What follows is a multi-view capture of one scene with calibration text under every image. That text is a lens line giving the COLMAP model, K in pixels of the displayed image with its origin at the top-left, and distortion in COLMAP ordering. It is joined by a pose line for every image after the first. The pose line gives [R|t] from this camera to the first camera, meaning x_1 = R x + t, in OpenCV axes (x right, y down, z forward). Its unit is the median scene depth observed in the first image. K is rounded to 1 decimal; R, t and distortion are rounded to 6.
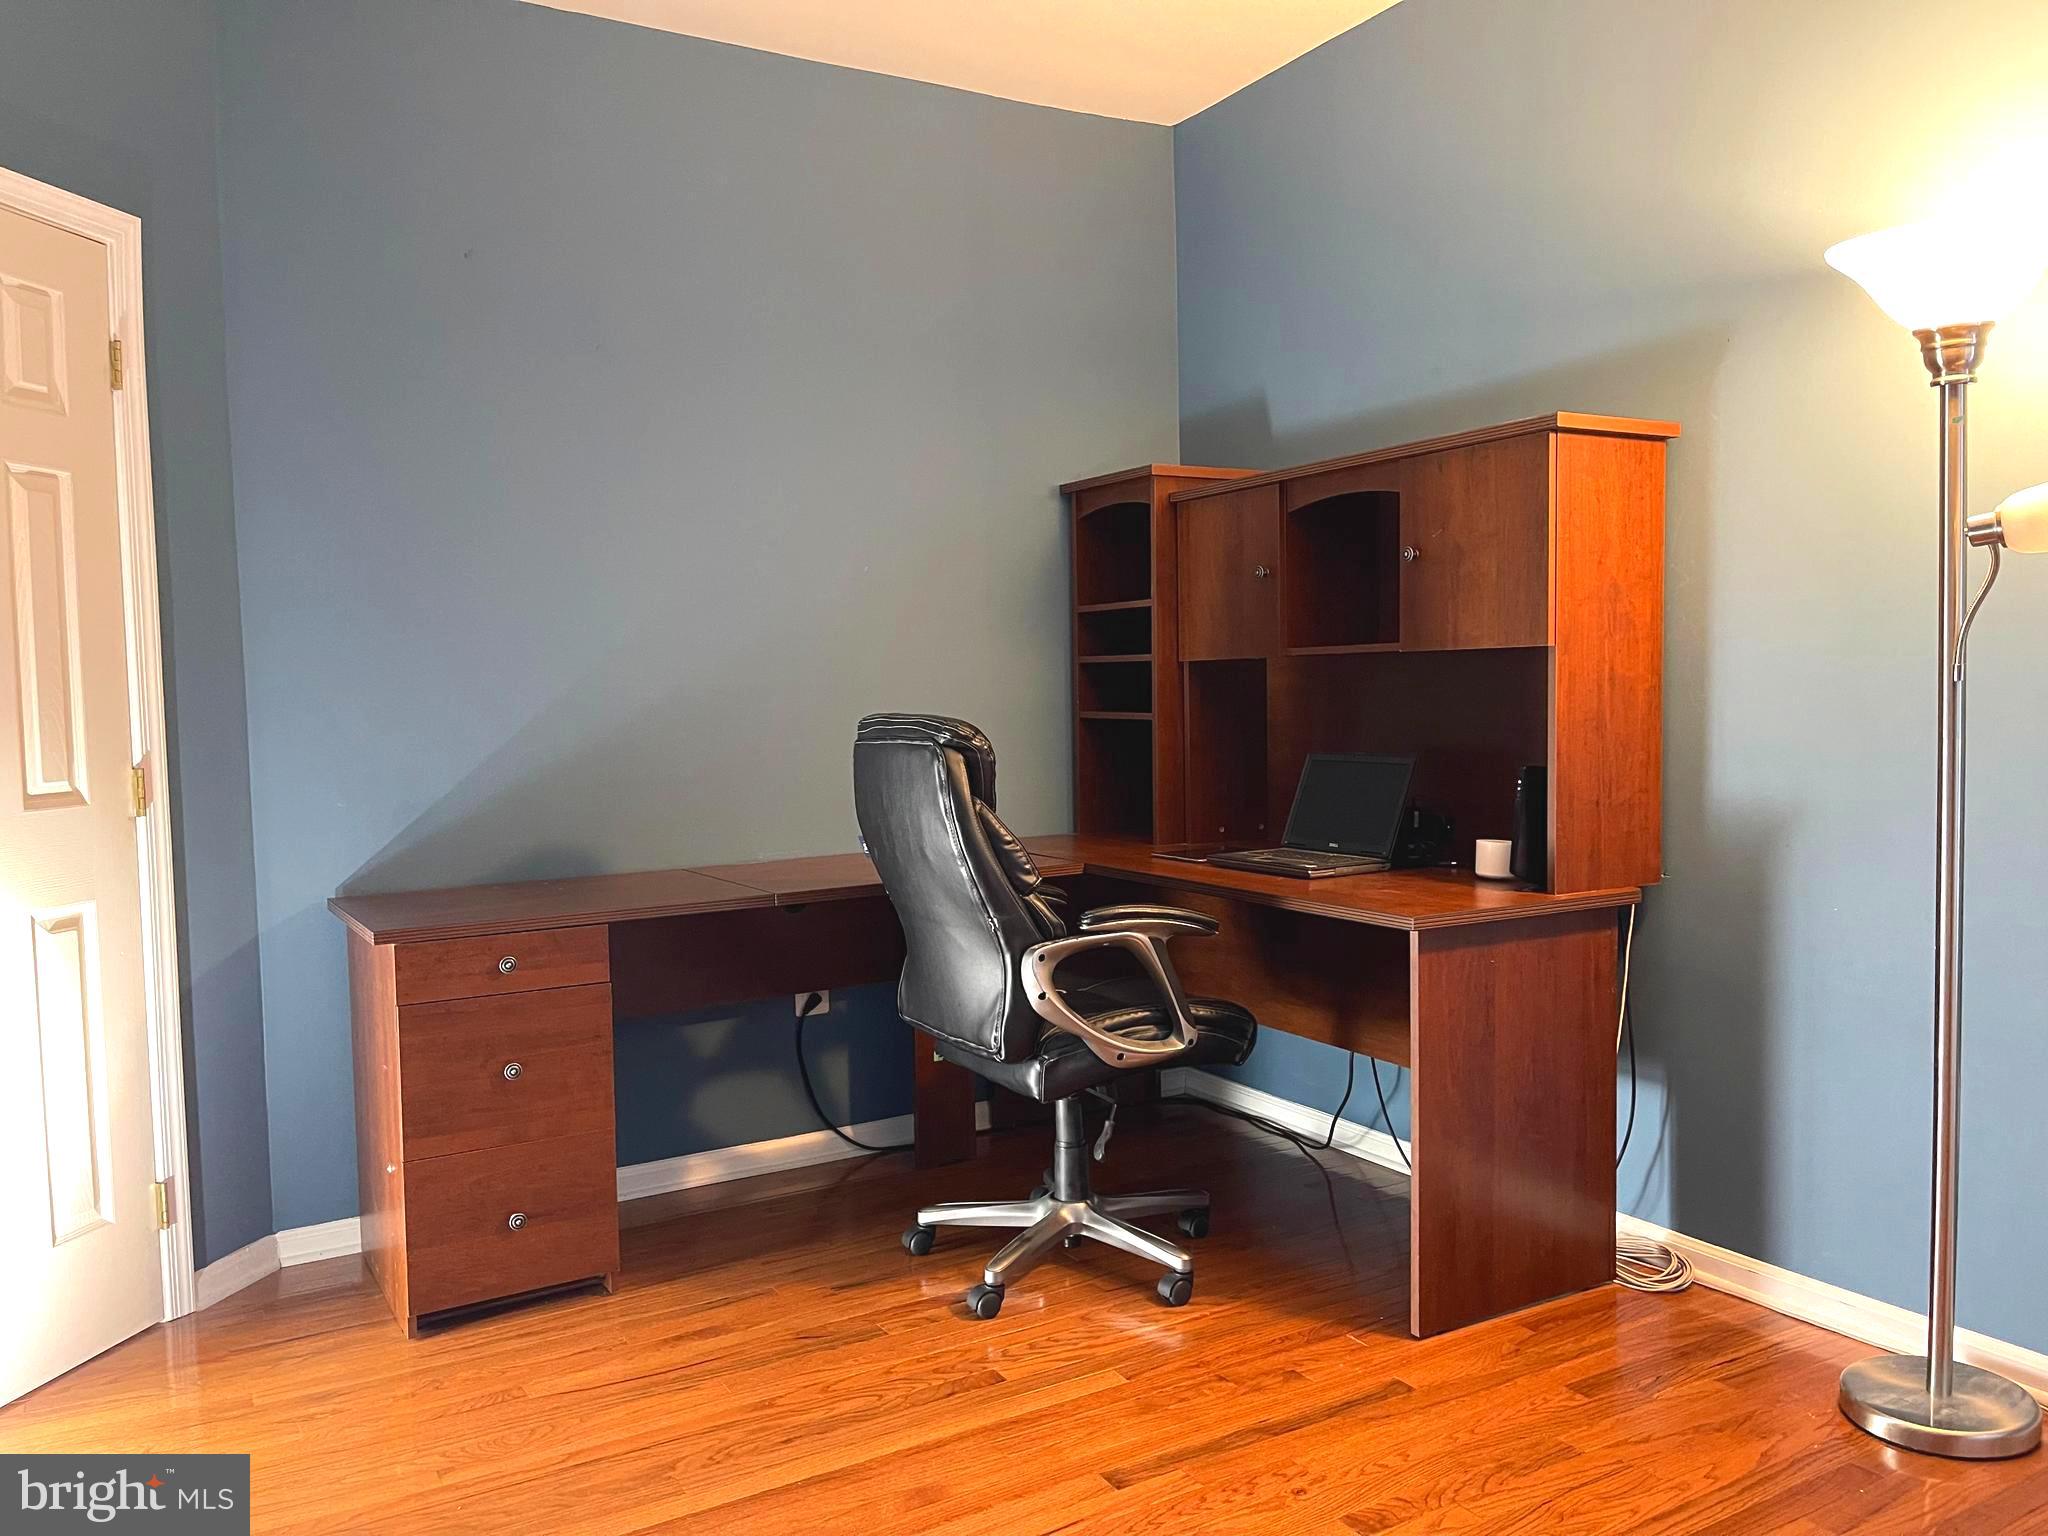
lens RADIAL K [[1558.5, 0, 1026.1], [0, 1558.5, 775.0], [0, 0, 1]] dist [0.059186, -0.001473]
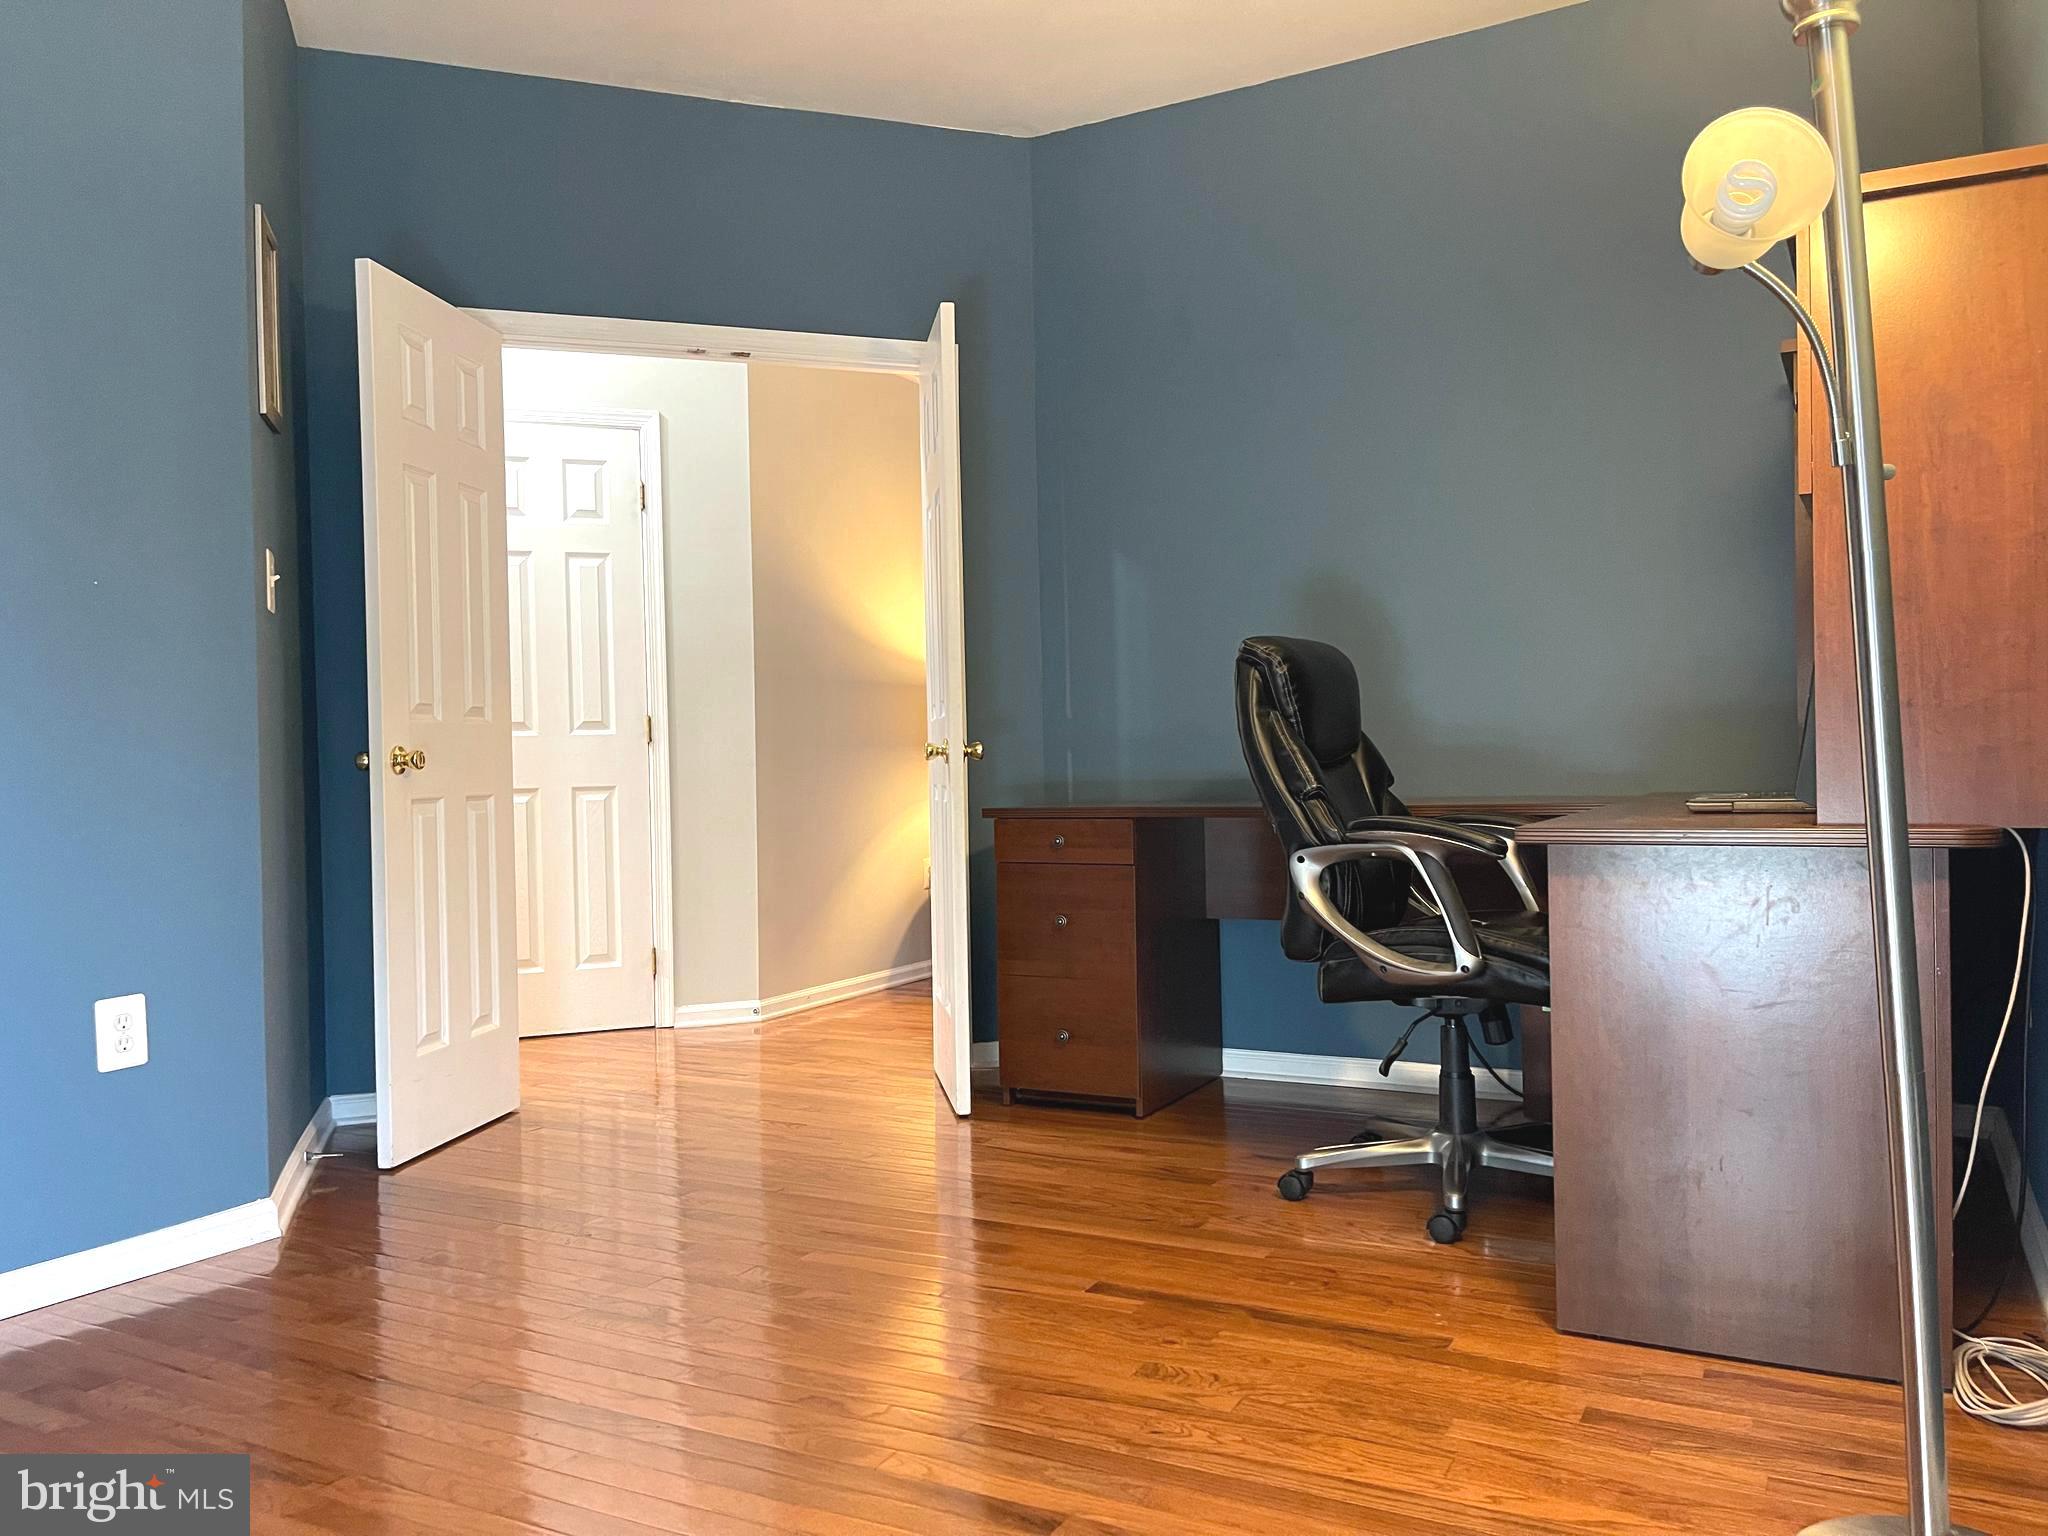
lens RADIAL K [[1558.5, 0, 1026.1], [0, 1558.5, 775.0], [0, 0, 1]] dist [0.059186, -0.001473]
pose [[0.520577, 0.020134, -0.853577, 0.786877], [-0.038255, 0.999268, 0.000240, 0.065971], [0.852957, 0.032529, 0.520966, 0.288478]]
